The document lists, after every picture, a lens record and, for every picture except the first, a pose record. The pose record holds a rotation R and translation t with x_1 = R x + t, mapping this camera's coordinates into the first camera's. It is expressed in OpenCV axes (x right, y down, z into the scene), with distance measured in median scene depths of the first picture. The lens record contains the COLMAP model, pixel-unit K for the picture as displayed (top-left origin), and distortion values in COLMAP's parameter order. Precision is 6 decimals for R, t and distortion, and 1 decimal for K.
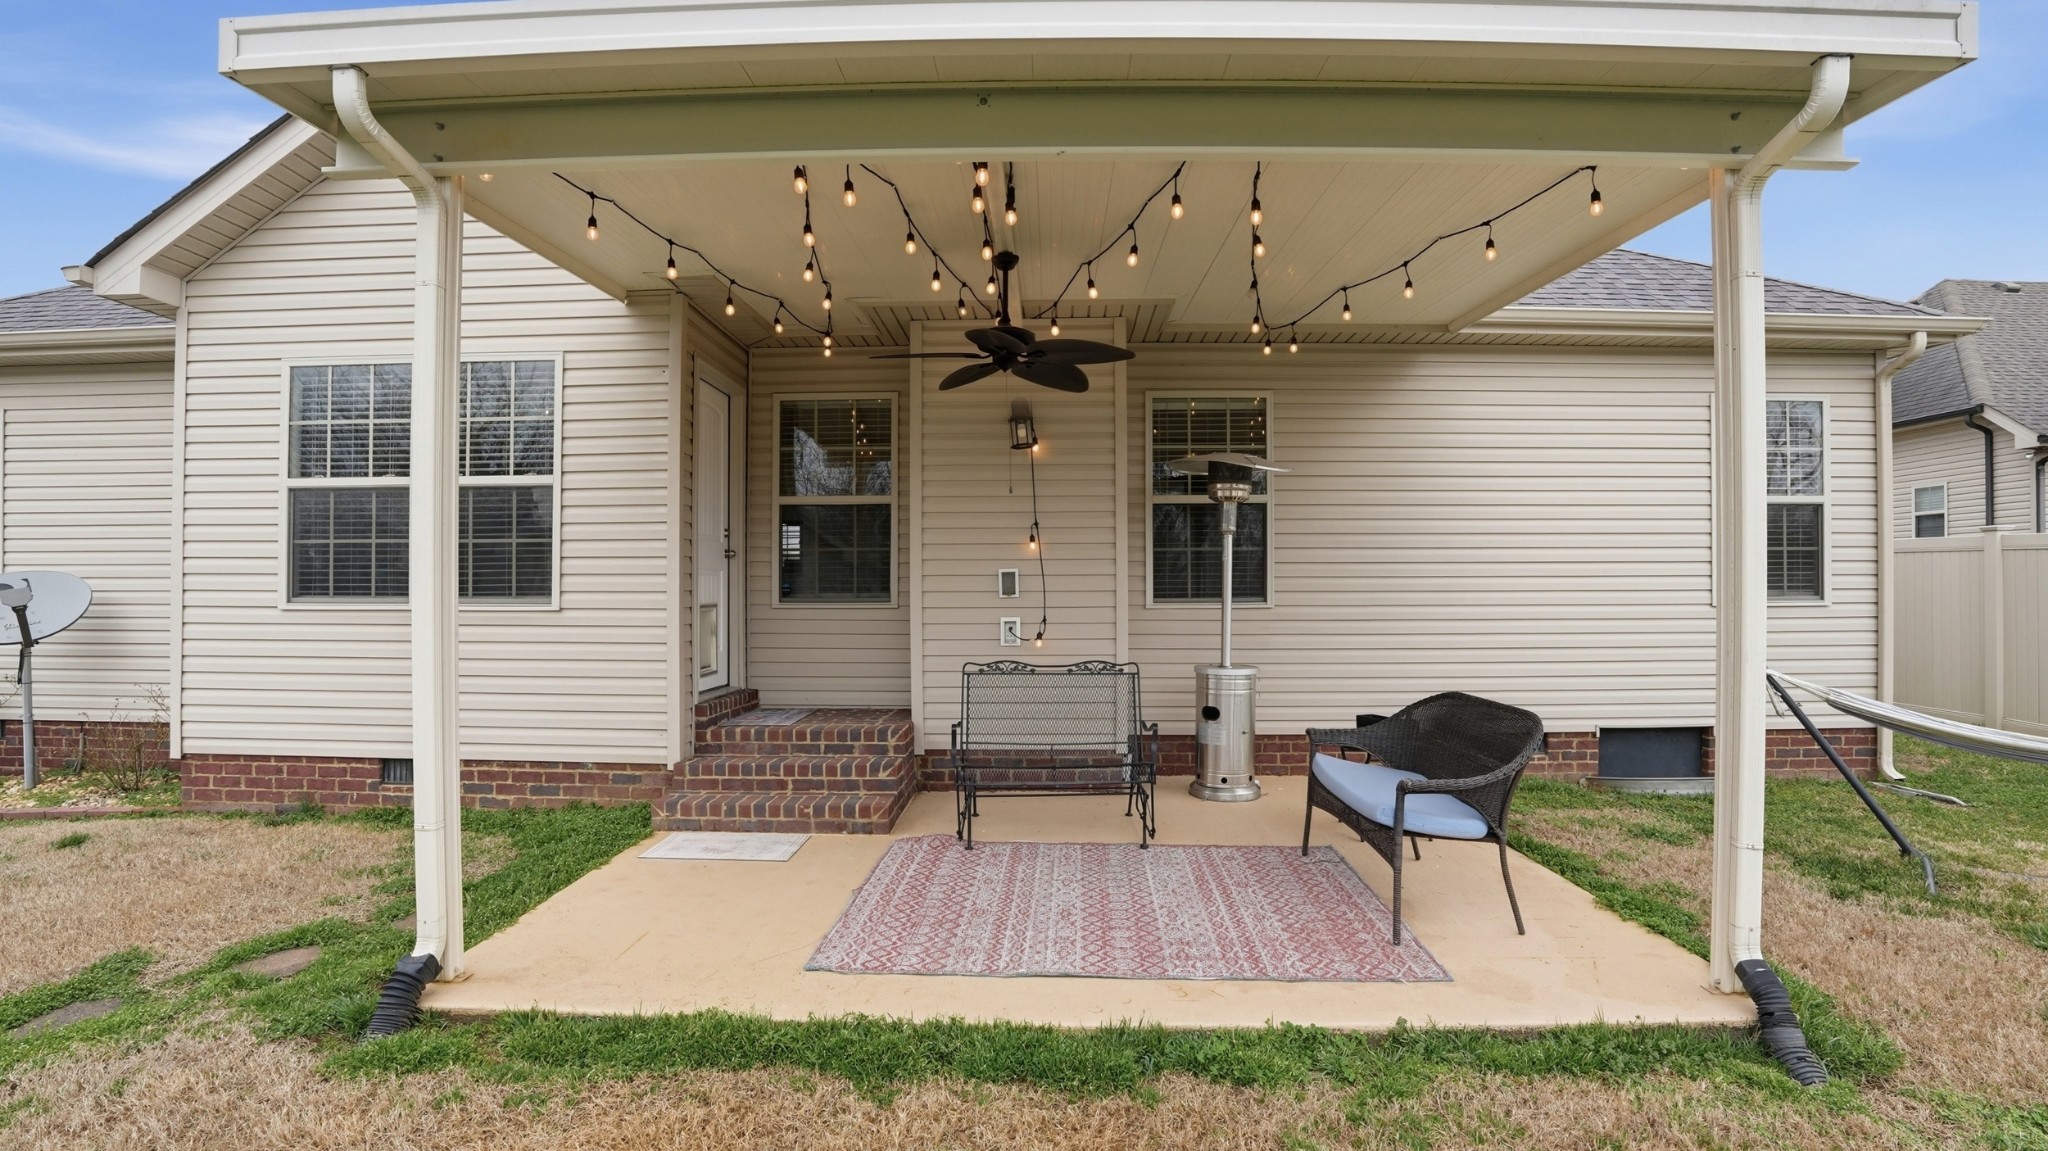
lens RADIAL K [[930.4, 0, 1022.3], [0, 930.4, 557.1], [0, 0, 1]] dist [-0.032328, 0.000635]
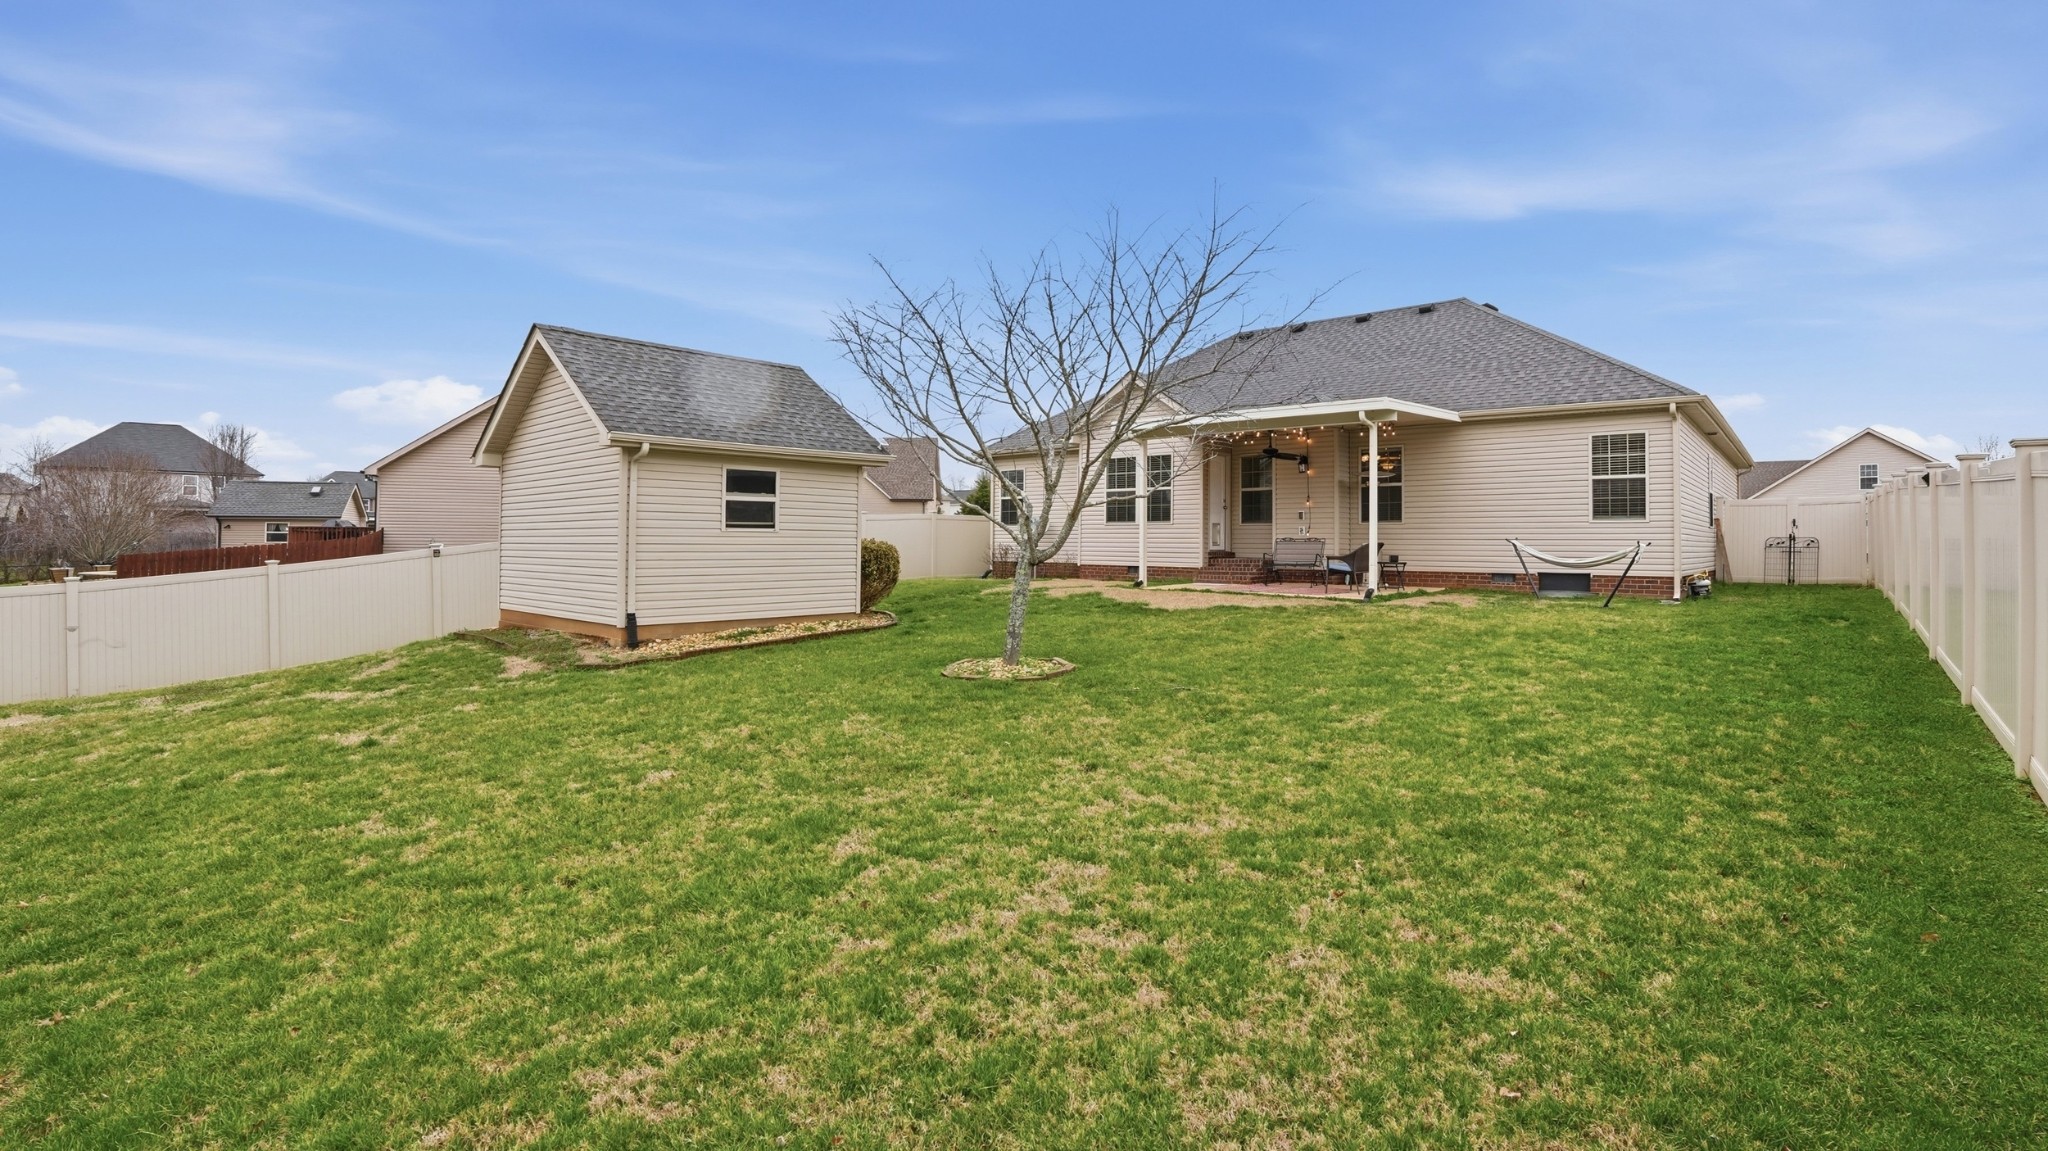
lens RADIAL K [[930.4, 0, 1022.3], [0, 930.4, 557.1], [0, 0, 1]] dist [-0.032328, 0.000635]
pose [[0.764810, 0.013697, -0.644111, 1.302632], [0.019670, 0.998812, 0.044594, 0.010977], [0.643956, -0.046776, 0.763631, -2.021294]]
